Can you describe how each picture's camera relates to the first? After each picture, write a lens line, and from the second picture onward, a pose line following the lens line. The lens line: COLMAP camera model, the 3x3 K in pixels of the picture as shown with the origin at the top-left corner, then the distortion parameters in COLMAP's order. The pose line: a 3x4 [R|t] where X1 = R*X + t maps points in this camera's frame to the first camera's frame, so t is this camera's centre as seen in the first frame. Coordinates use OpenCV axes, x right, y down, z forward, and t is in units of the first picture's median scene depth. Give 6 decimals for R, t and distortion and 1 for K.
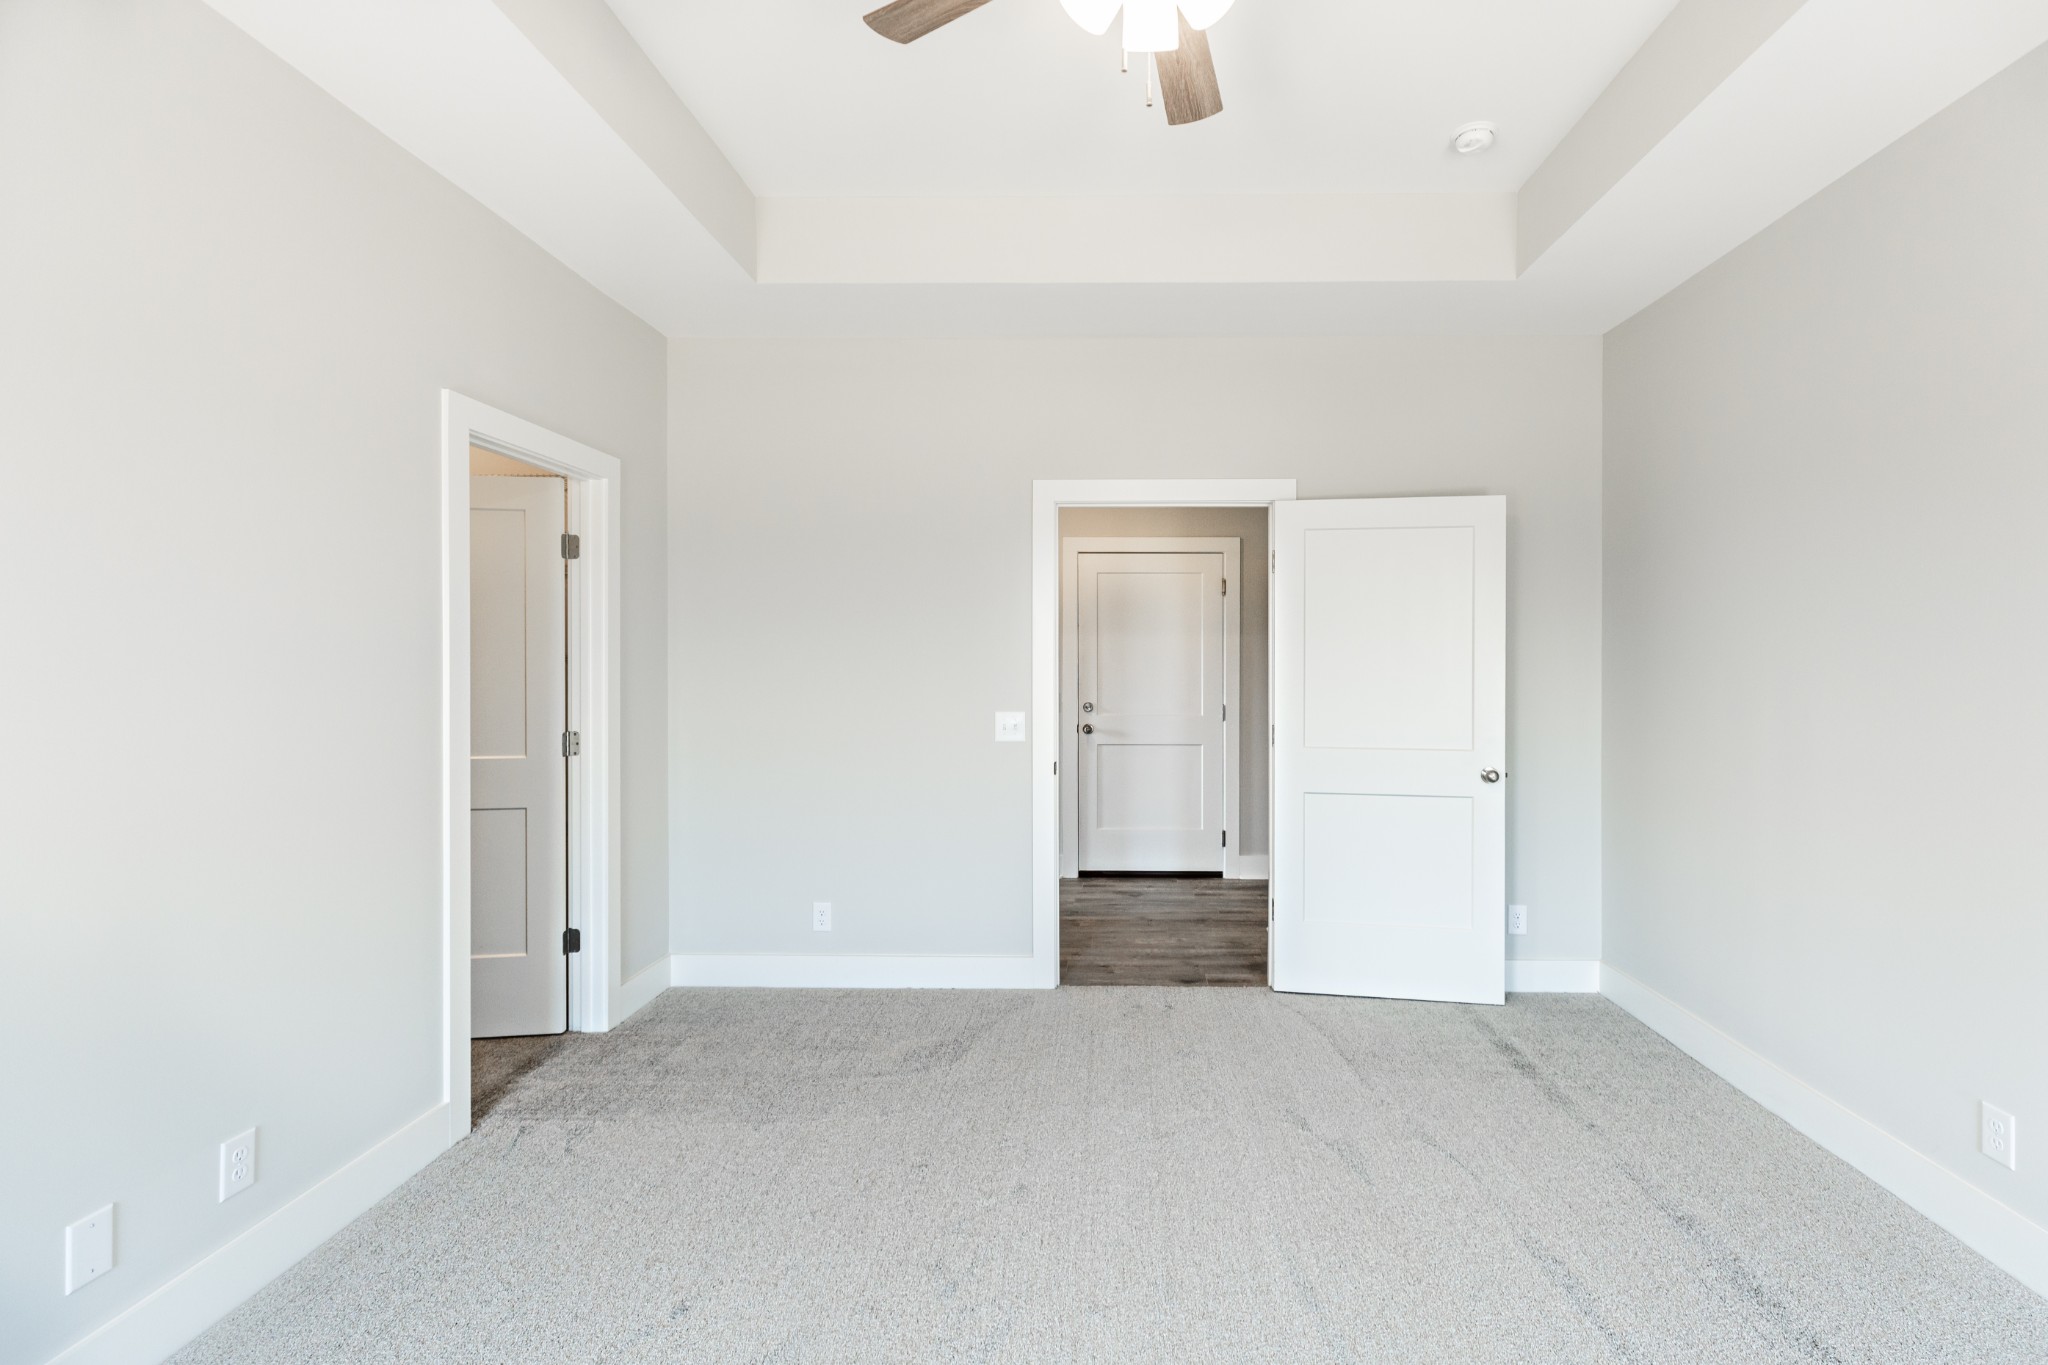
lens RADIAL K [[956.3, 0, 1019.3], [0, 956.3, 652.9], [0, 0, 1]] dist [0.002806, 0.000328]
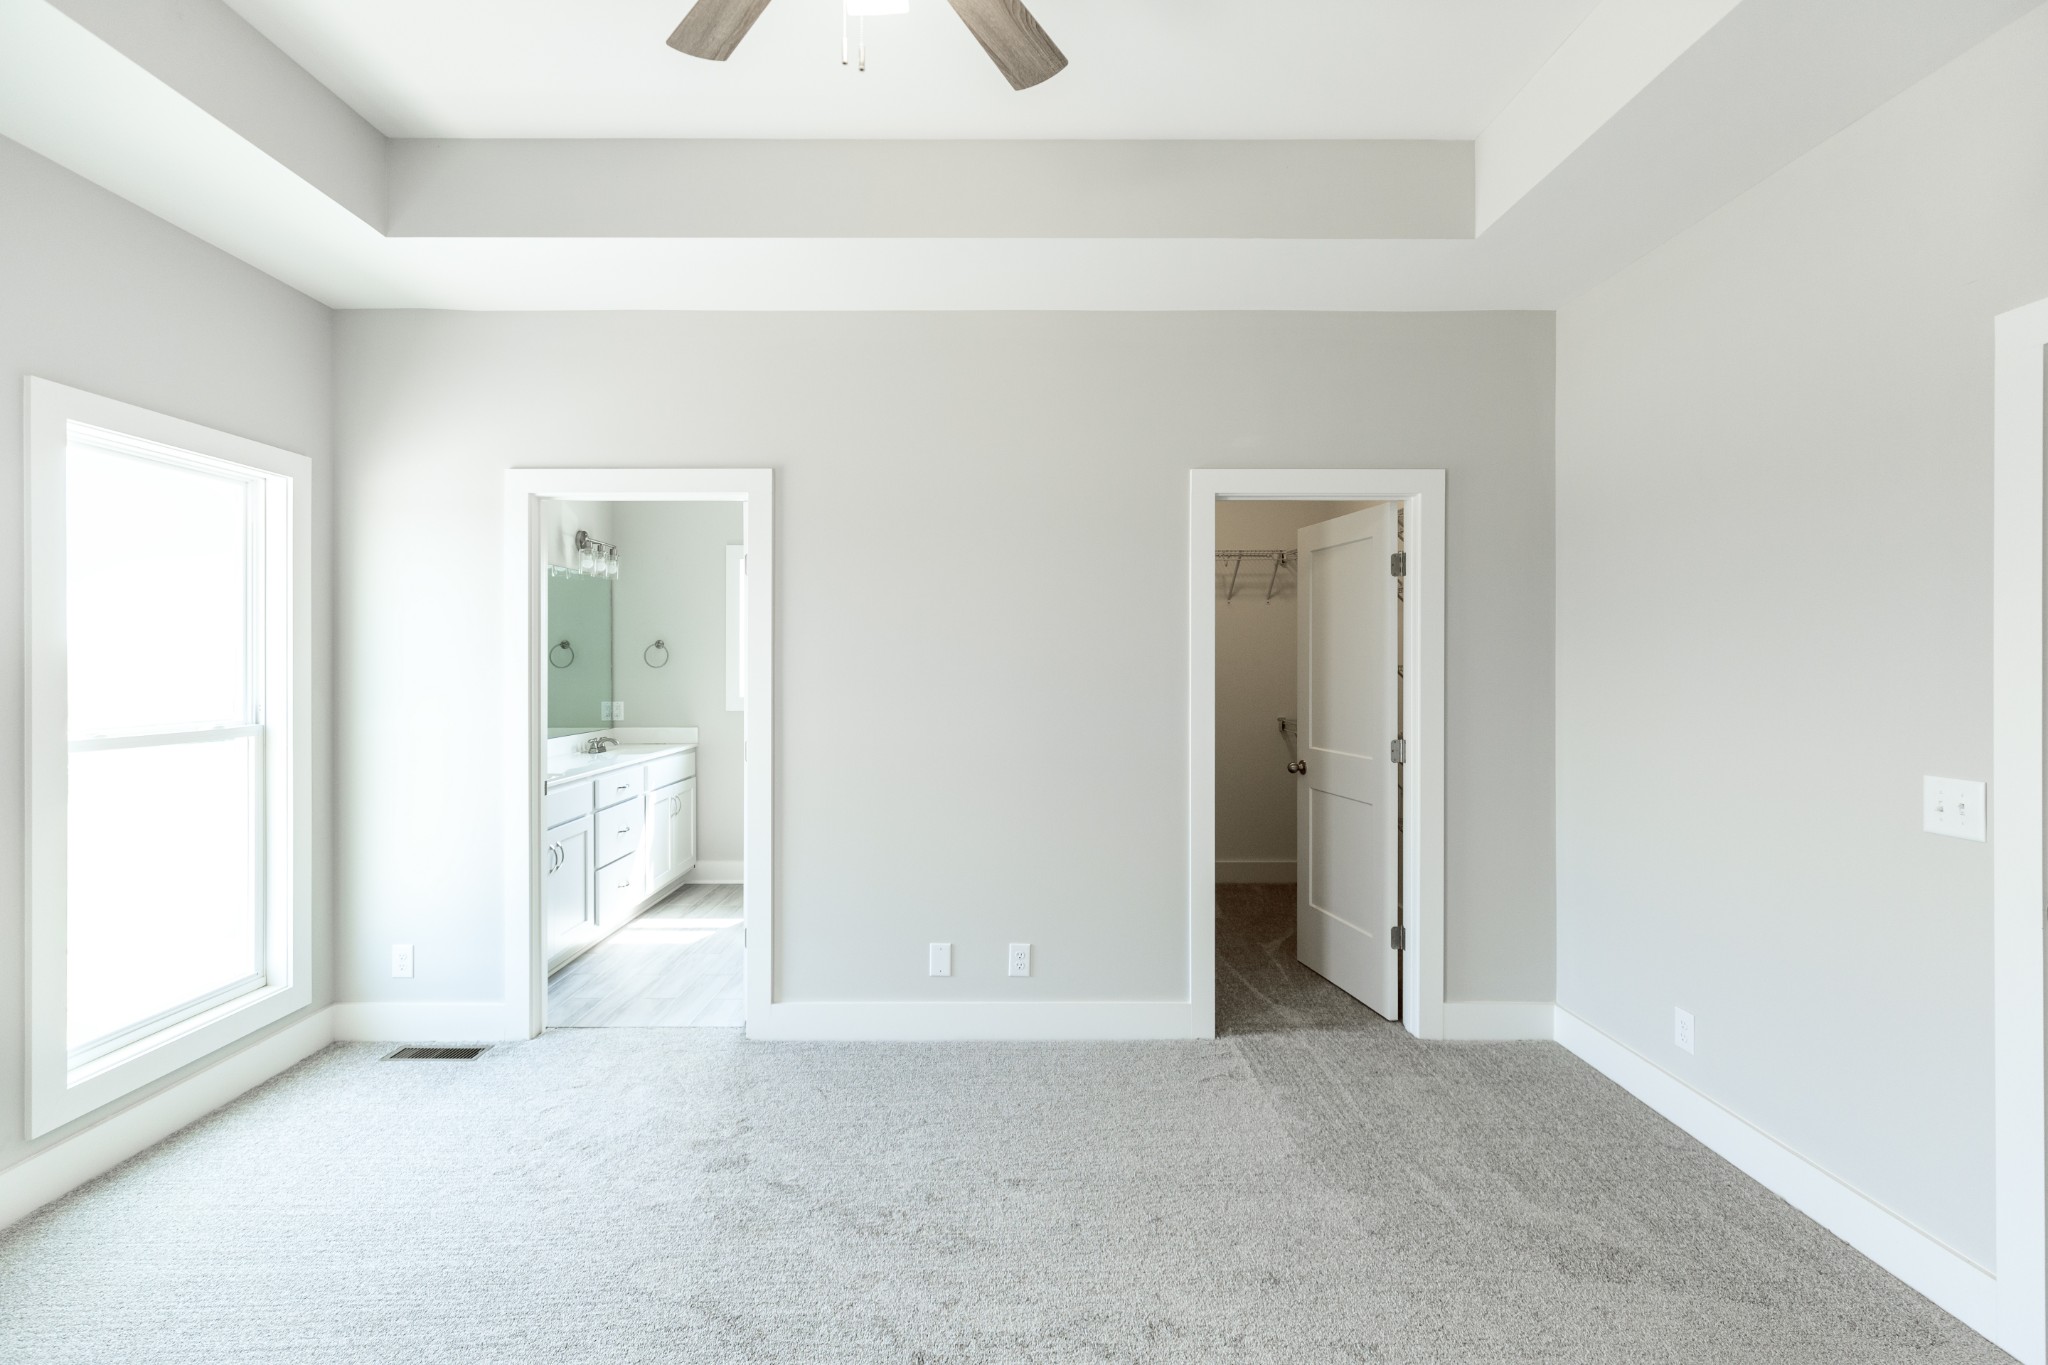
lens RADIAL K [[865.0, 0, 1021.1], [0, 865.0, 659.3], [0, 0, 1]] dist [0.001381, 0.000005]
pose [[0.104095, -0.006799, -0.994544, 0.413609], [0.006190, 0.999962, -0.006188, -0.003178], [0.994548, -0.005512, 0.104133, 0.458586]]
